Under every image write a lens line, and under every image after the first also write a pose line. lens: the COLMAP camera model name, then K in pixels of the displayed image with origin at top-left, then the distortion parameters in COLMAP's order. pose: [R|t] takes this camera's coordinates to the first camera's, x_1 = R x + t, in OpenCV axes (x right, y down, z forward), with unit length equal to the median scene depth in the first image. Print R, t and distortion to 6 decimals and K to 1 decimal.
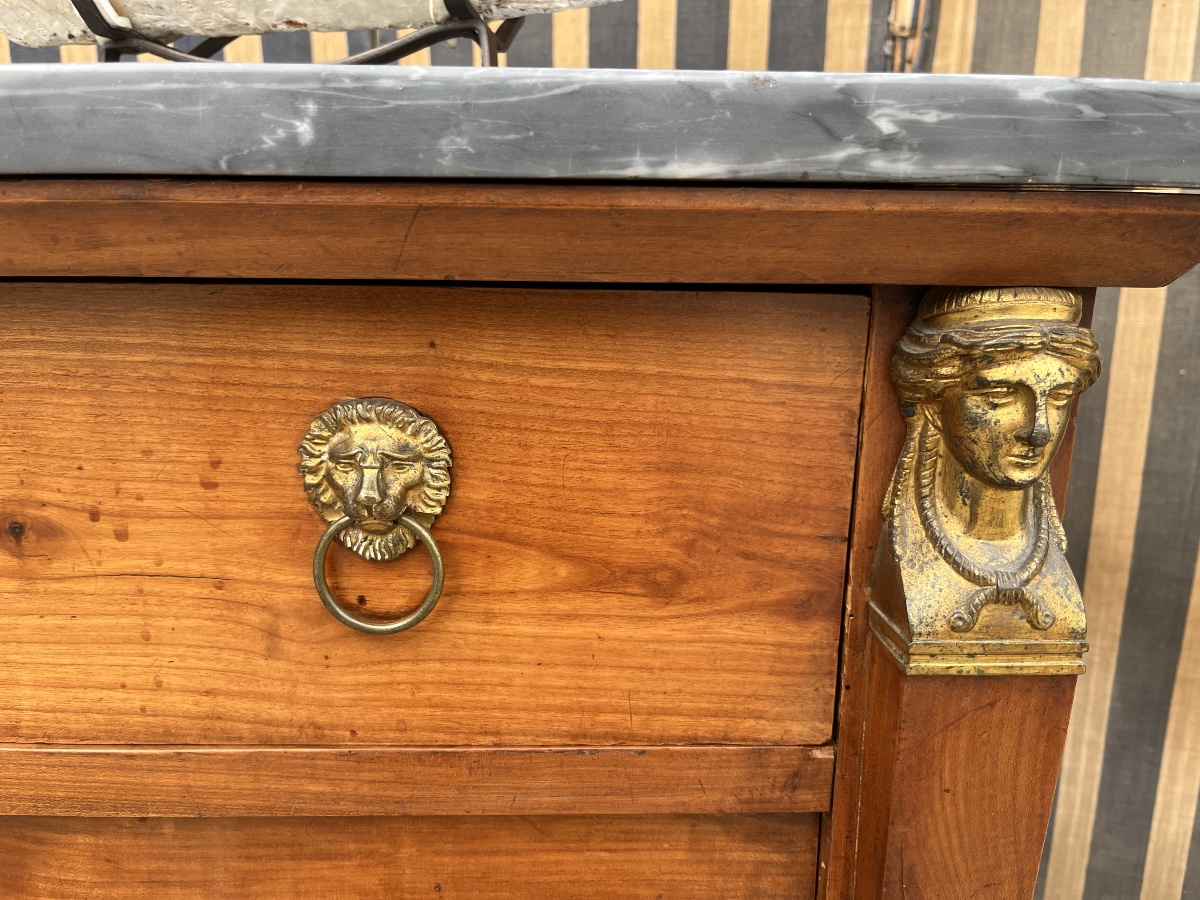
lens RADIAL K [[913.0, 0, 626.7], [0, 913.0, 460.5], [0, 0, 1]] dist [0.051924, -0.088742]
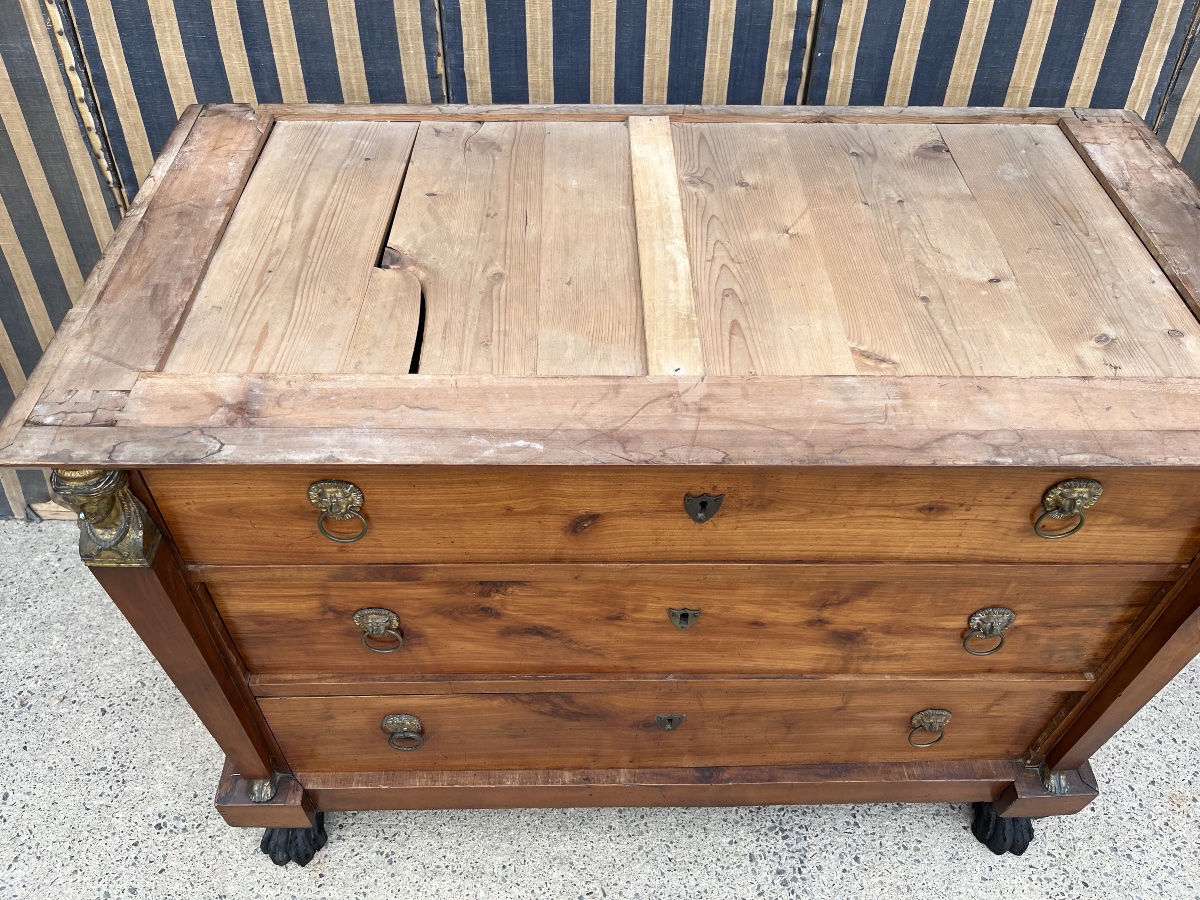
lens RADIAL K [[913.0, 0, 595.3], [0, 913.0, 455.2], [0, 0, 1]] dist [0.051924, -0.088742]
pose [[0.999932, 0.011594, 0.000821, -1.677033], [-0.010219, 0.843263, 0.537404, -1.531160], [0.005539, -0.537376, 0.843325, -1.245455]]
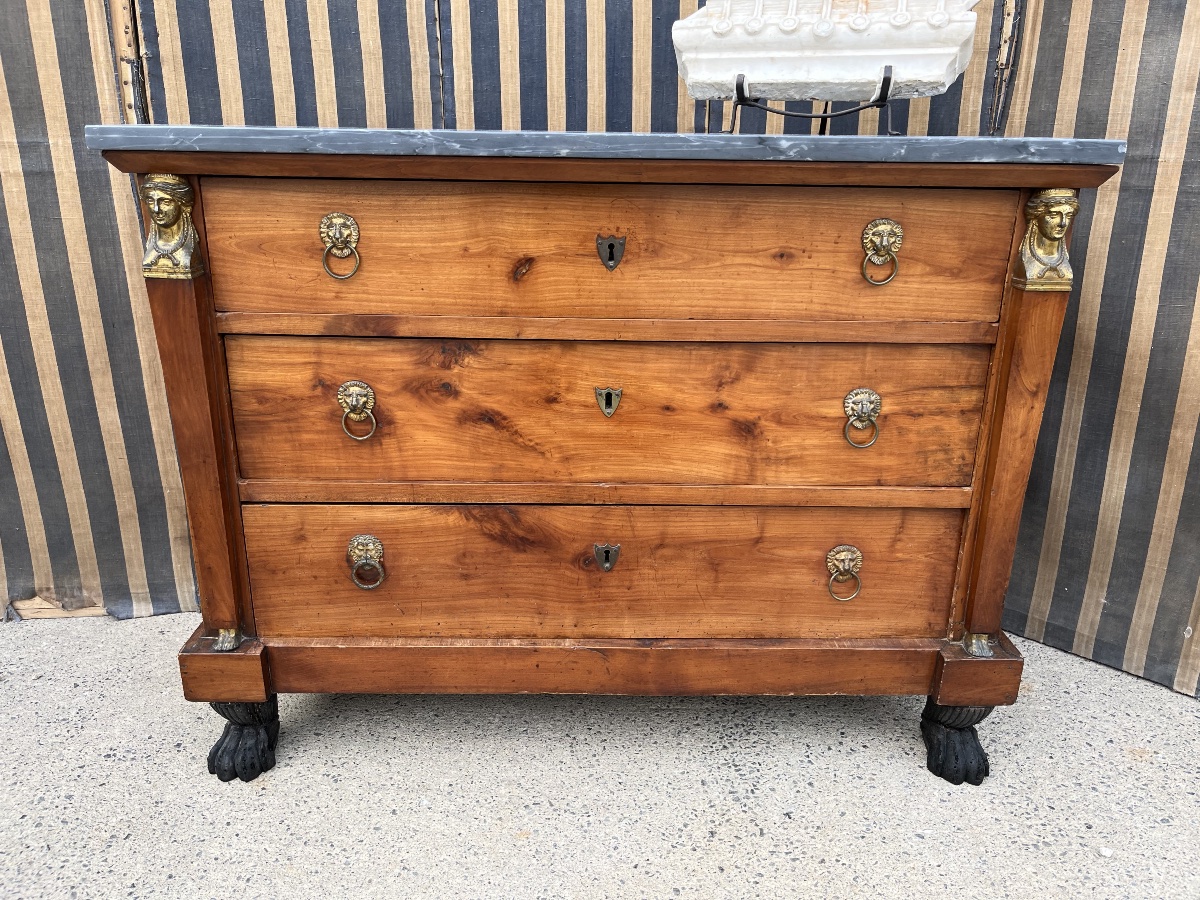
lens RADIAL K [[913.0, 0, 605.1], [0, 913.0, 461.3], [0, 0, 1]] dist [0.051924, -0.088742]
pose [[0.999928, 0.007435, -0.009470, -1.333832], [-0.006631, 0.996584, 0.082320, 0.601535], [0.010050, -0.082252, 0.996561, -2.753883]]
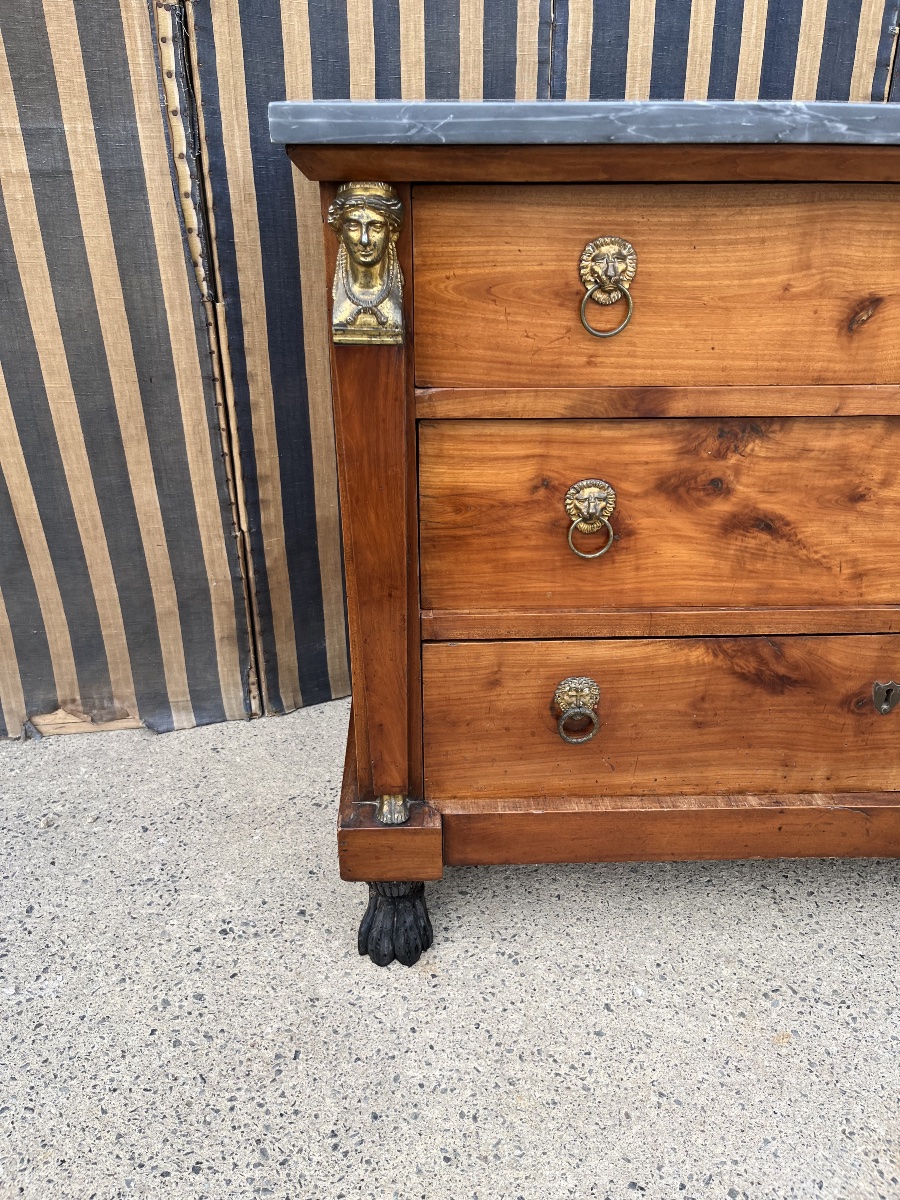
lens RADIAL K [[913.0, 0, 451.8], [0, 913.0, 609.0], [0, 0, 1]] dist [0.051924, -0.088742]
pose [[0.999936, -0.010871, -0.003105, -2.843248], [0.011299, 0.970375, 0.241340, 0.297742], [0.000390, -0.241360, 0.970436, -1.682837]]
